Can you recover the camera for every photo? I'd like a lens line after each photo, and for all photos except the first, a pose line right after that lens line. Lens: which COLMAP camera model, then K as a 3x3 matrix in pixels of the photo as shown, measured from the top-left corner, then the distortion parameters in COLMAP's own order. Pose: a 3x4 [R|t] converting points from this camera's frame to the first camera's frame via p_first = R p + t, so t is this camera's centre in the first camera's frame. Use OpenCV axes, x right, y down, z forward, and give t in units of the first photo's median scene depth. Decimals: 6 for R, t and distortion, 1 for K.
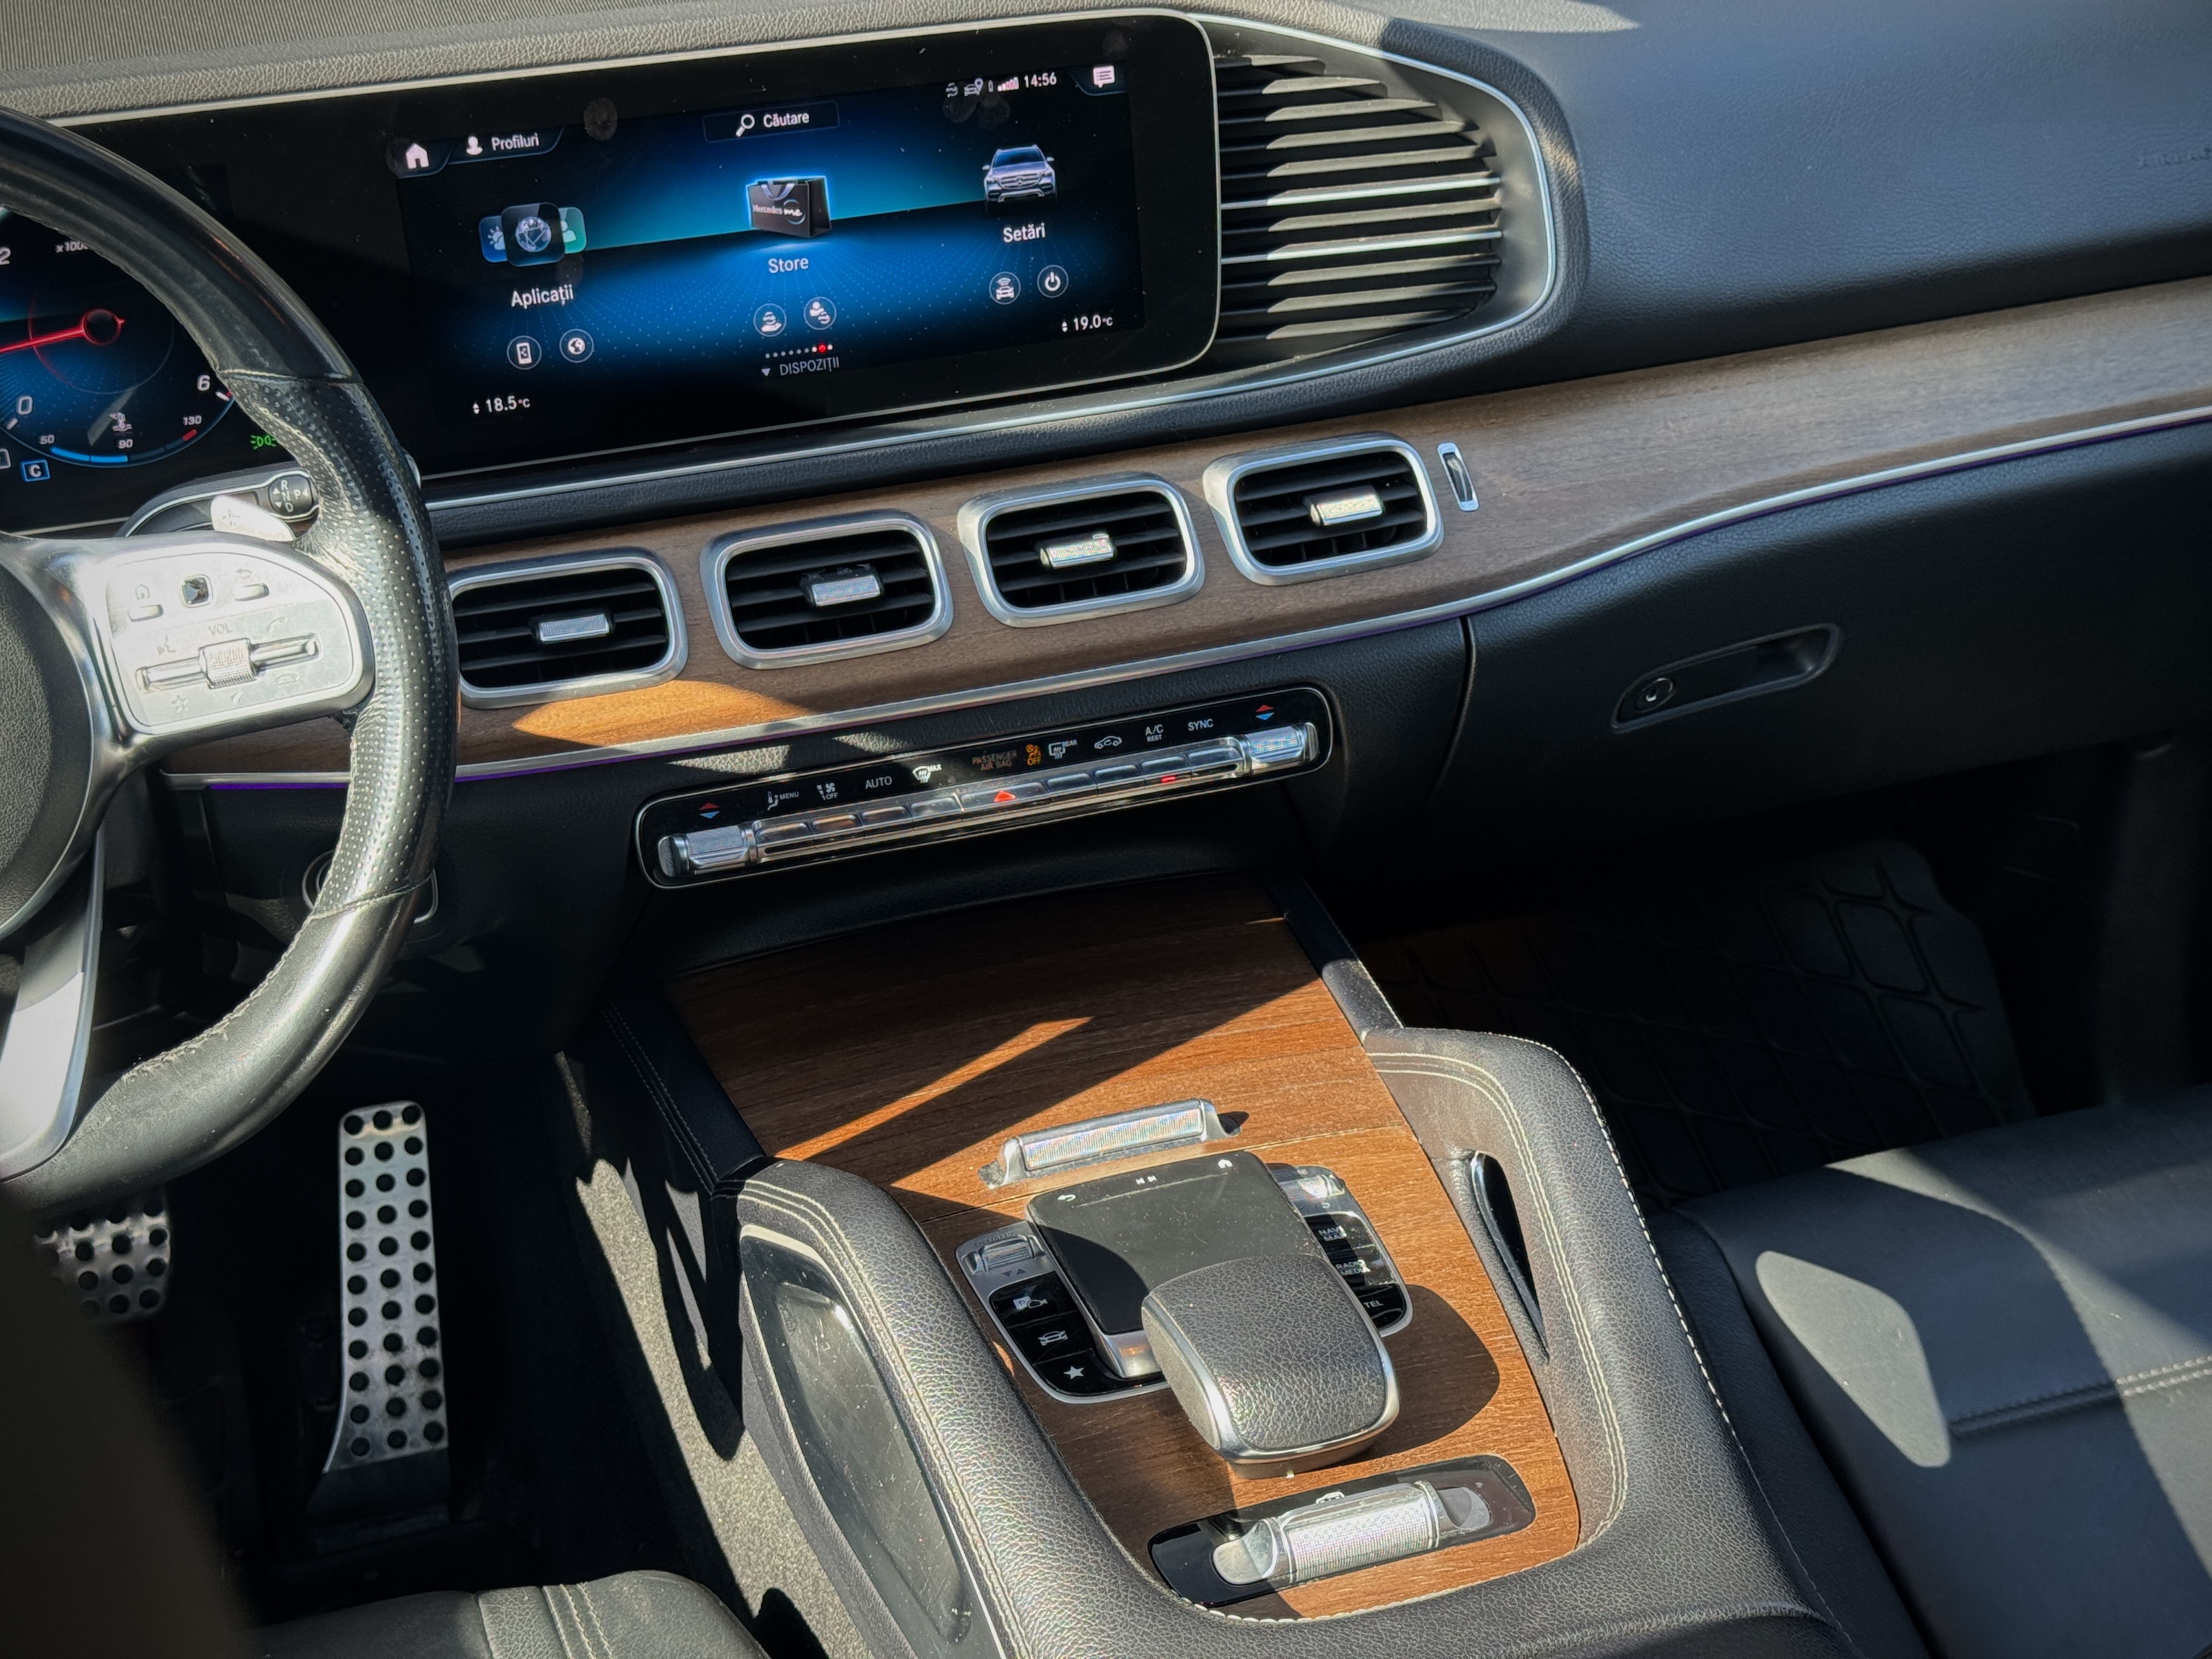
lens RADIAL K [[3109.9, 0, 1106.0], [0, 3109.9, 829.5], [0, 0, 1]] dist [0.169470, -0.301819]
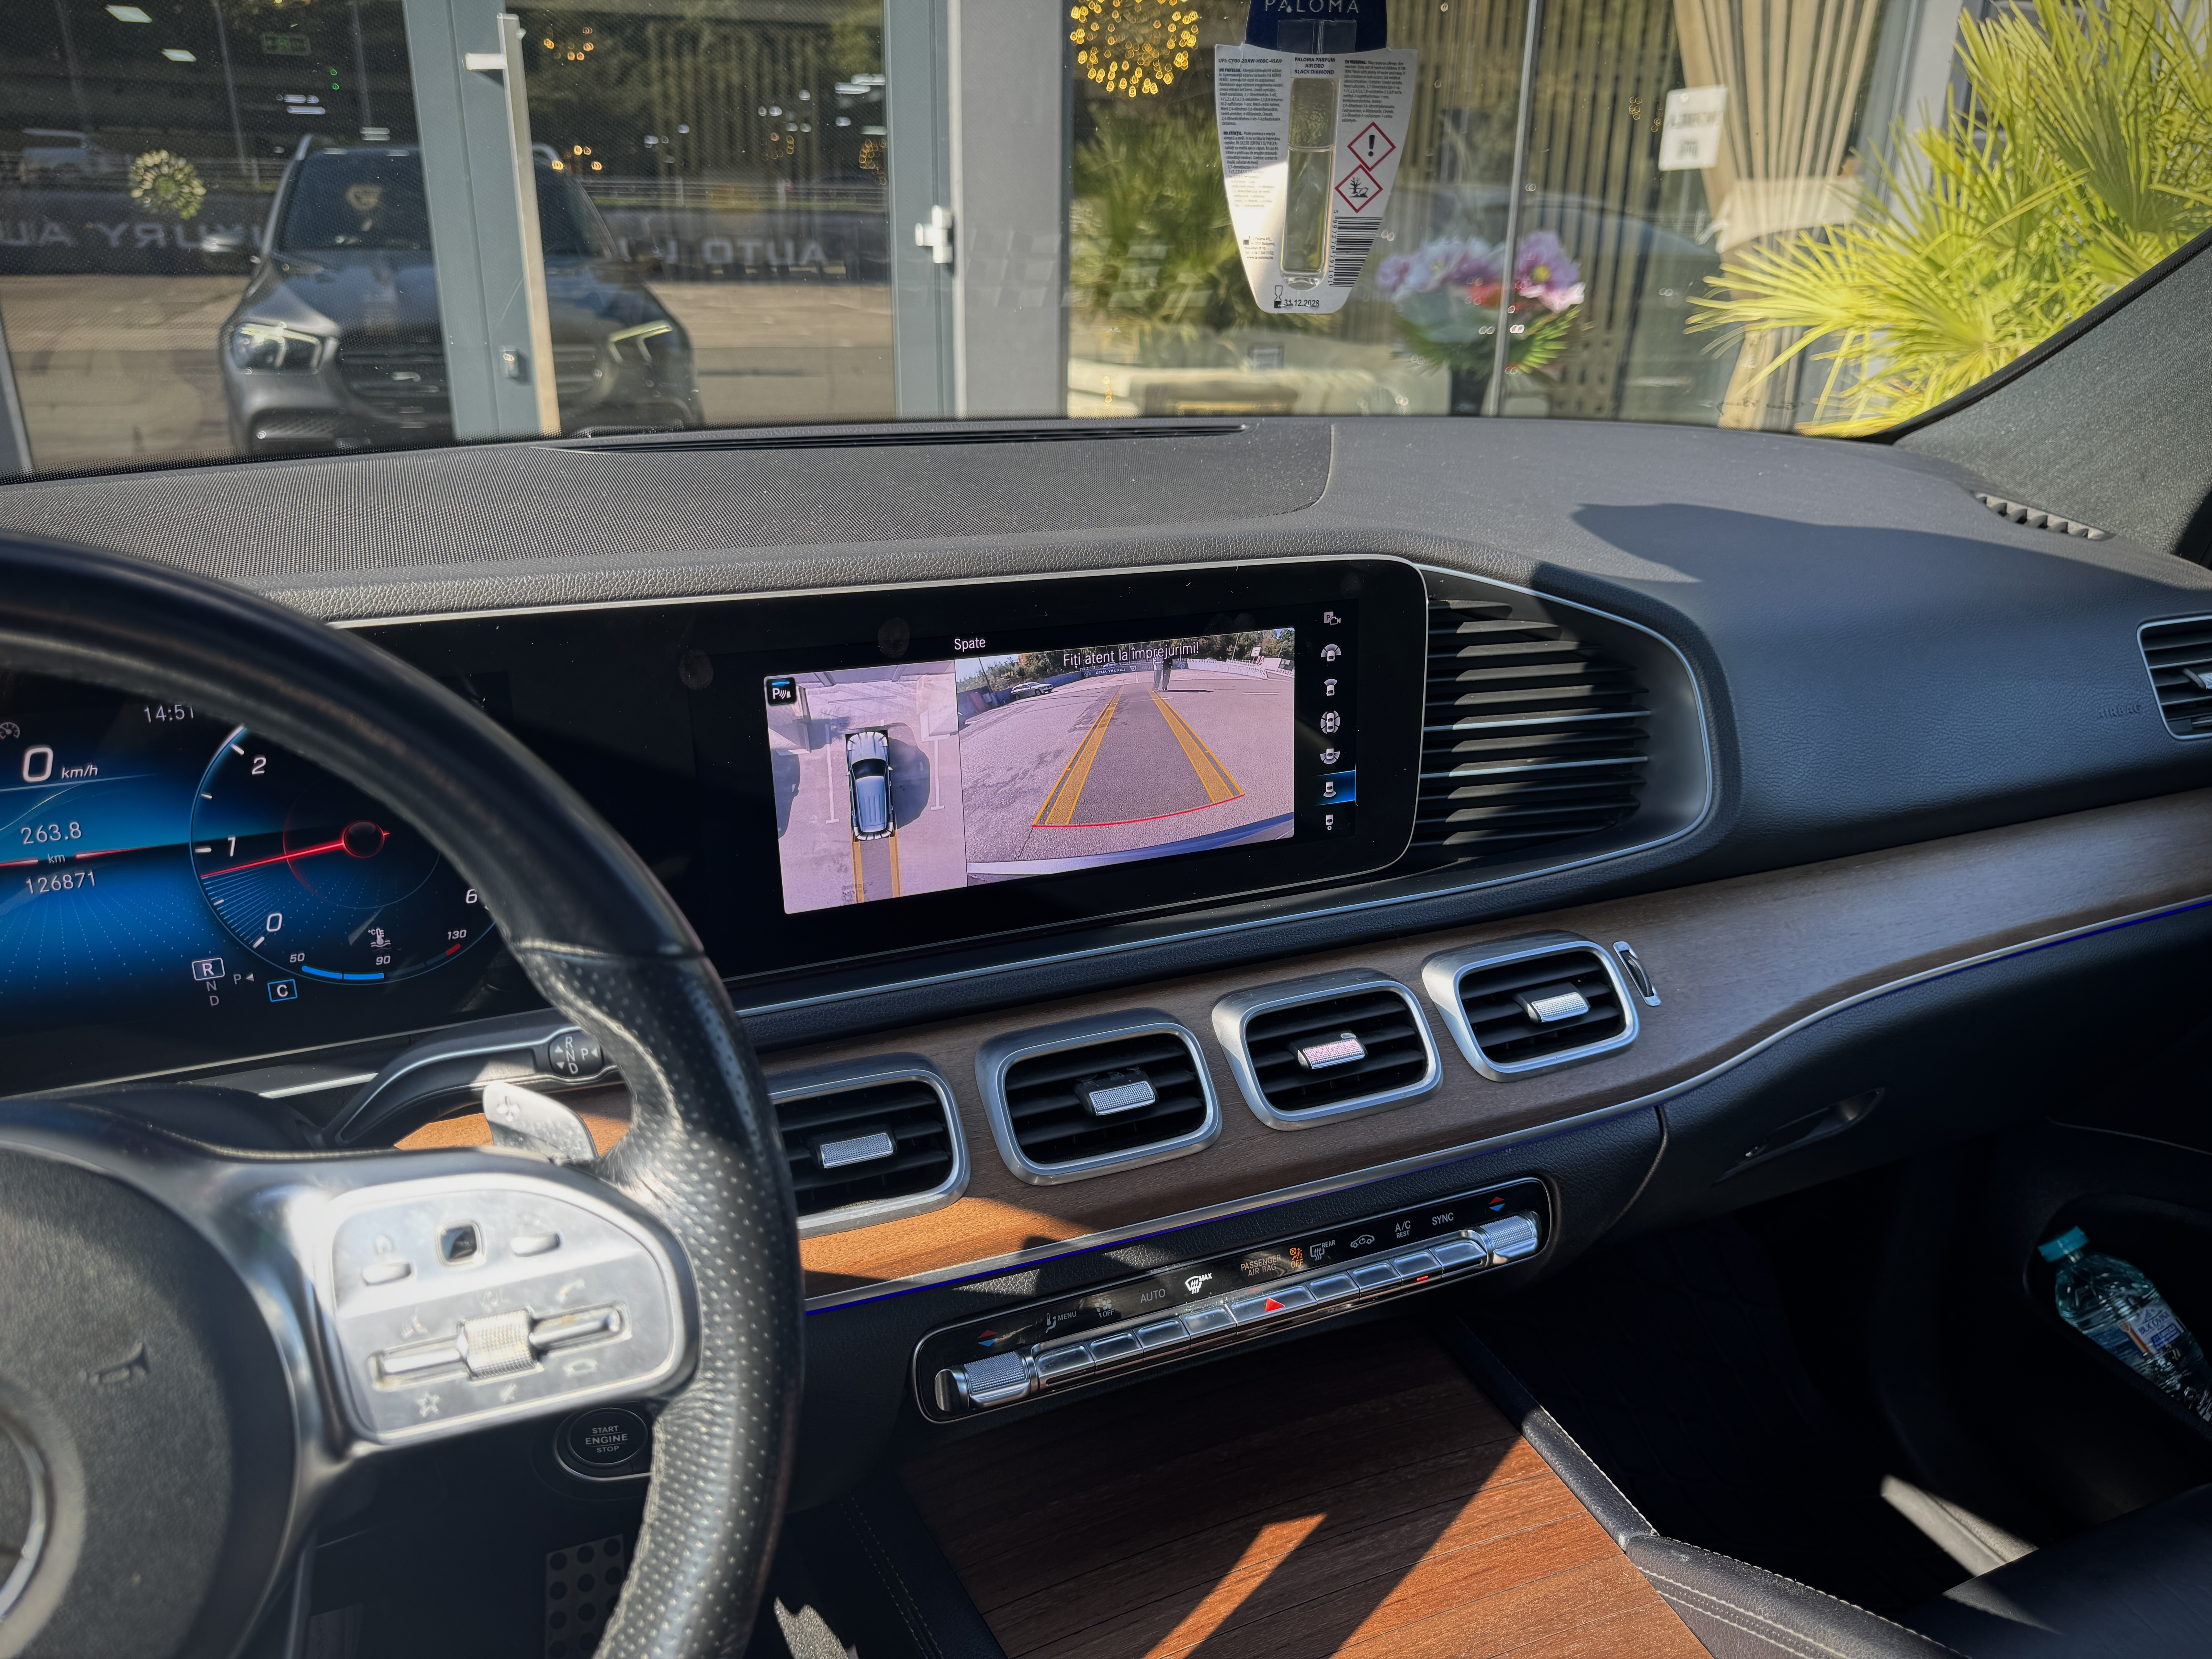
lens RADIAL K [[1572.0, 0, 1112.4], [0, 1572.0, 832.4], [0, 0, 1]] dist [0.073164, -0.109749]
pose [[0.992746, 0.015734, 0.119200, -0.148220], [-0.001898, 0.993327, -0.115314, -0.103233], [-0.120219, 0.114251, 0.986151, 0.490357]]
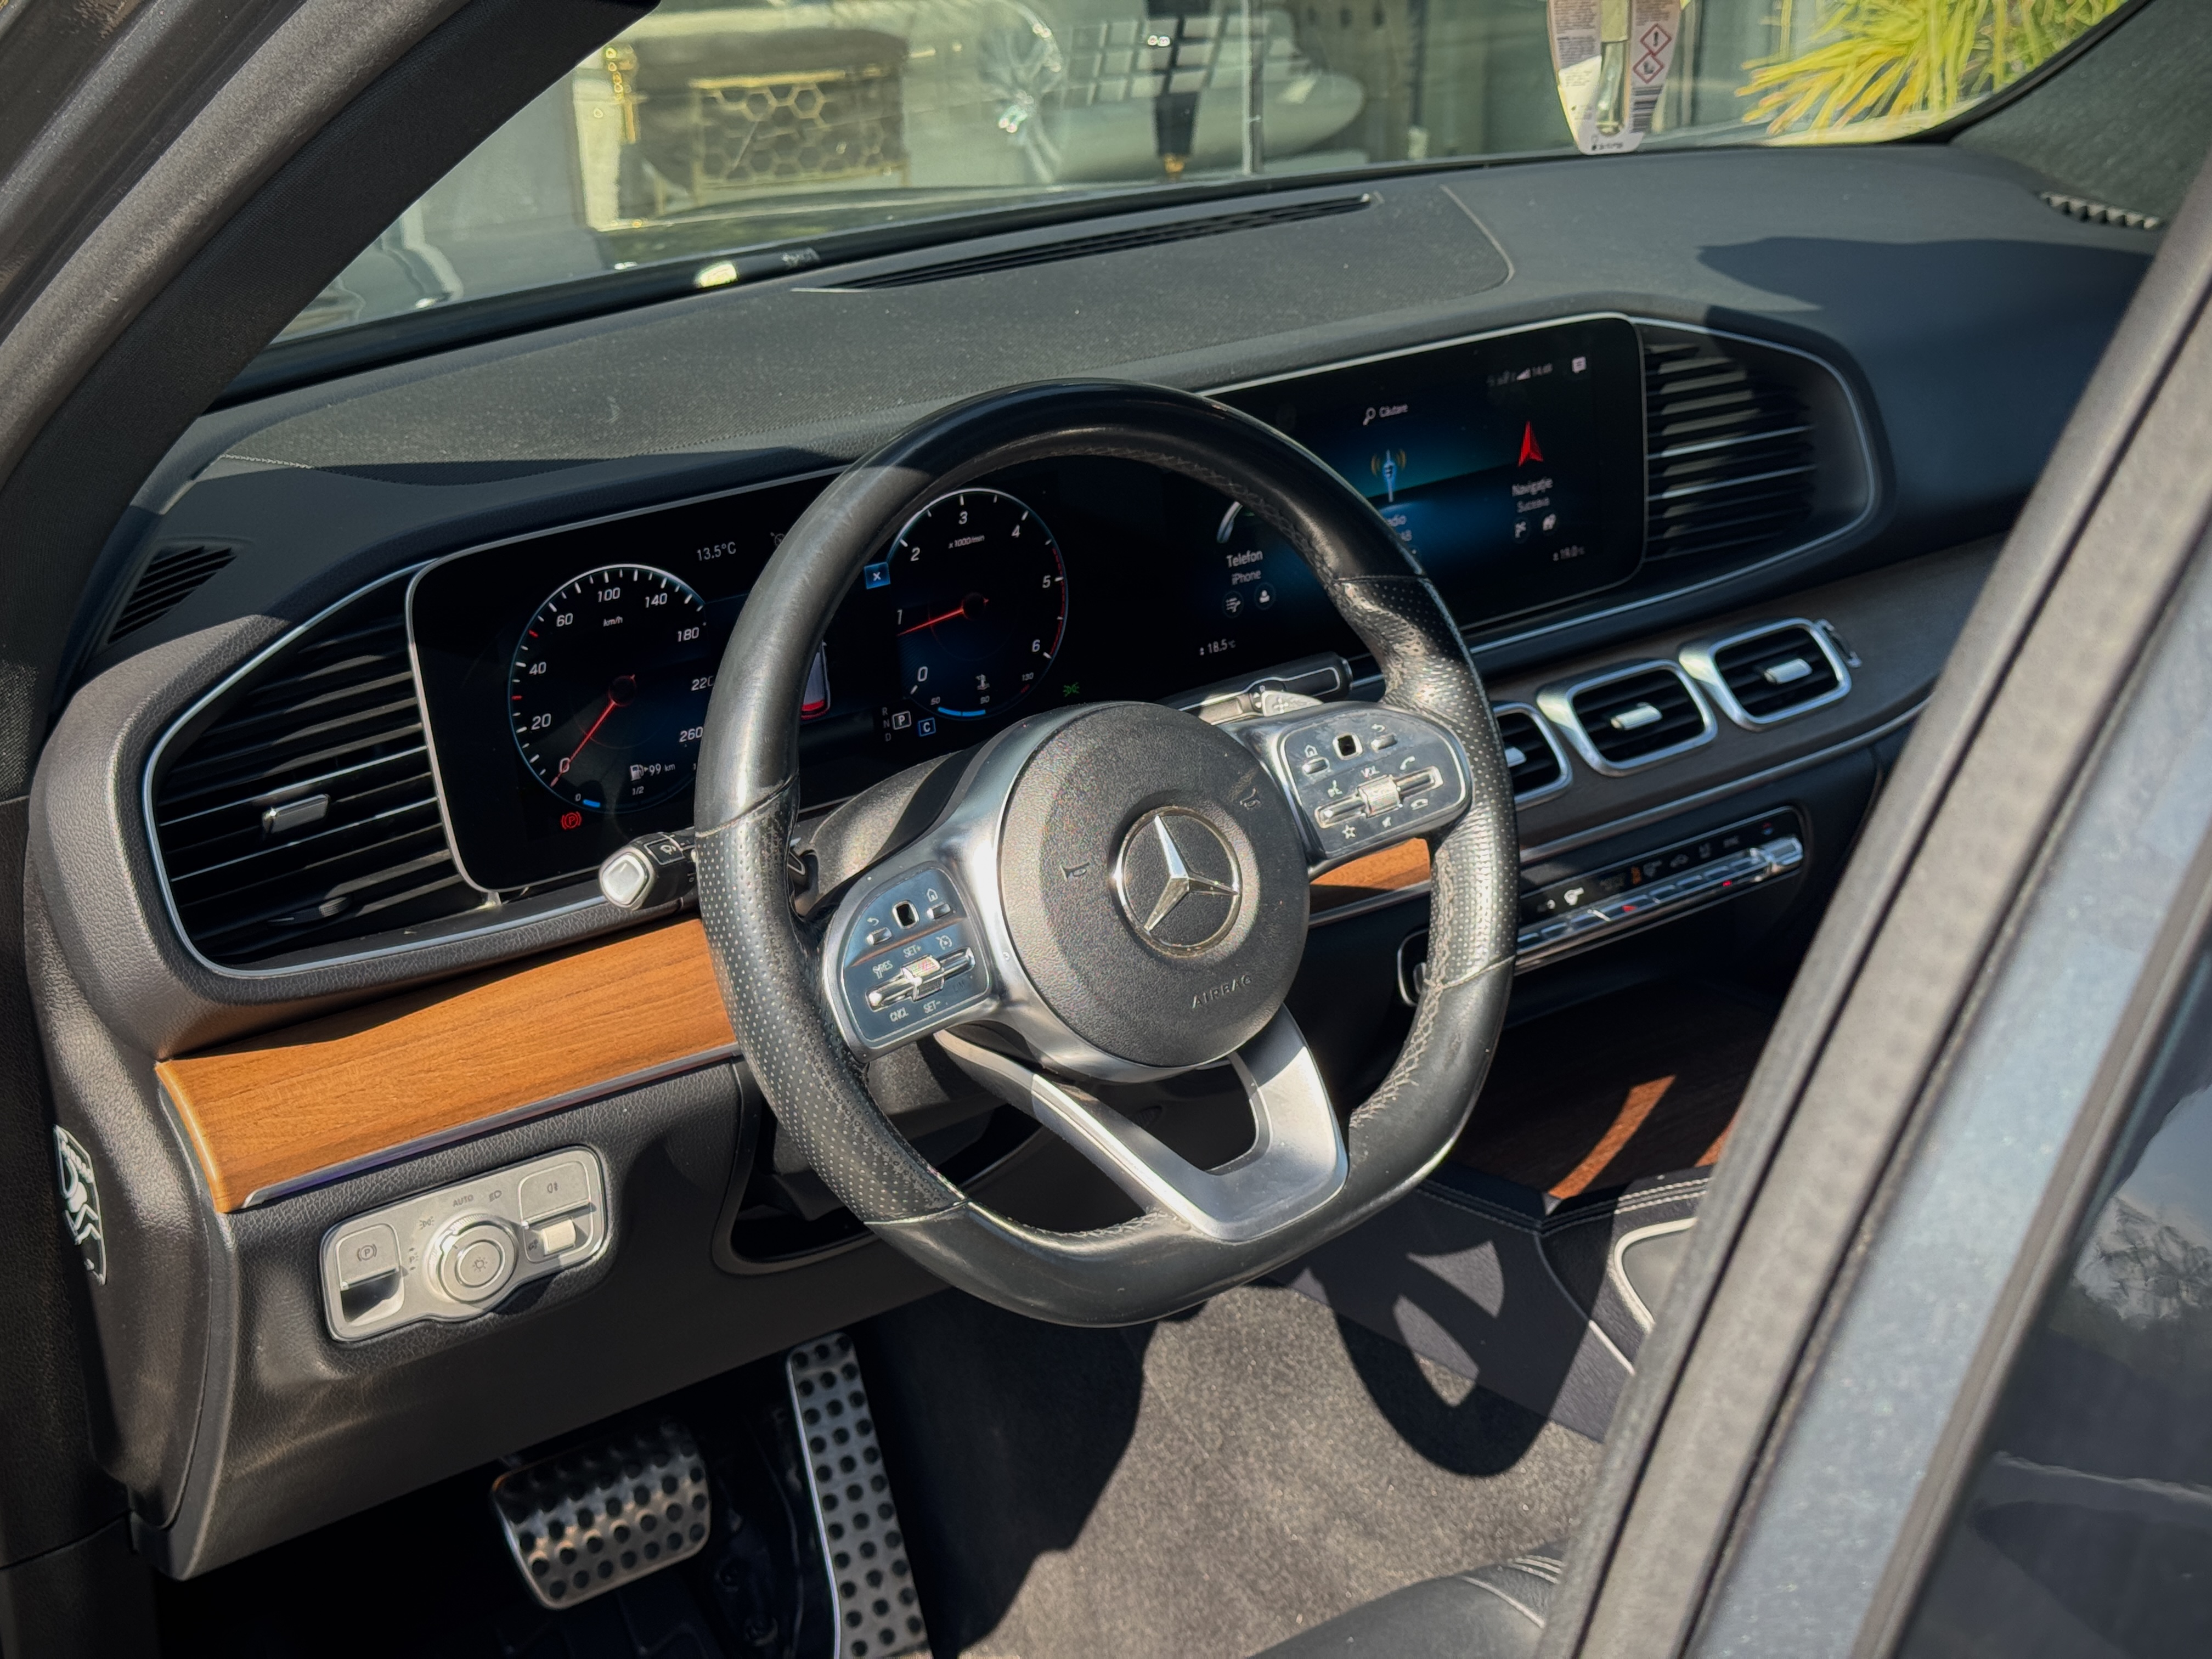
lens RADIAL K [[3109.9, 0, 1106.0], [0, 3109.9, 829.5], [0, 0, 1]] dist [0.169470, -0.301819]
pose [[0.942363, -0.109035, 0.316327, -0.639944], [0.151403, 0.982045, -0.112540, 0.069782], [-0.298377, 0.153947, 0.941951, -0.147263]]
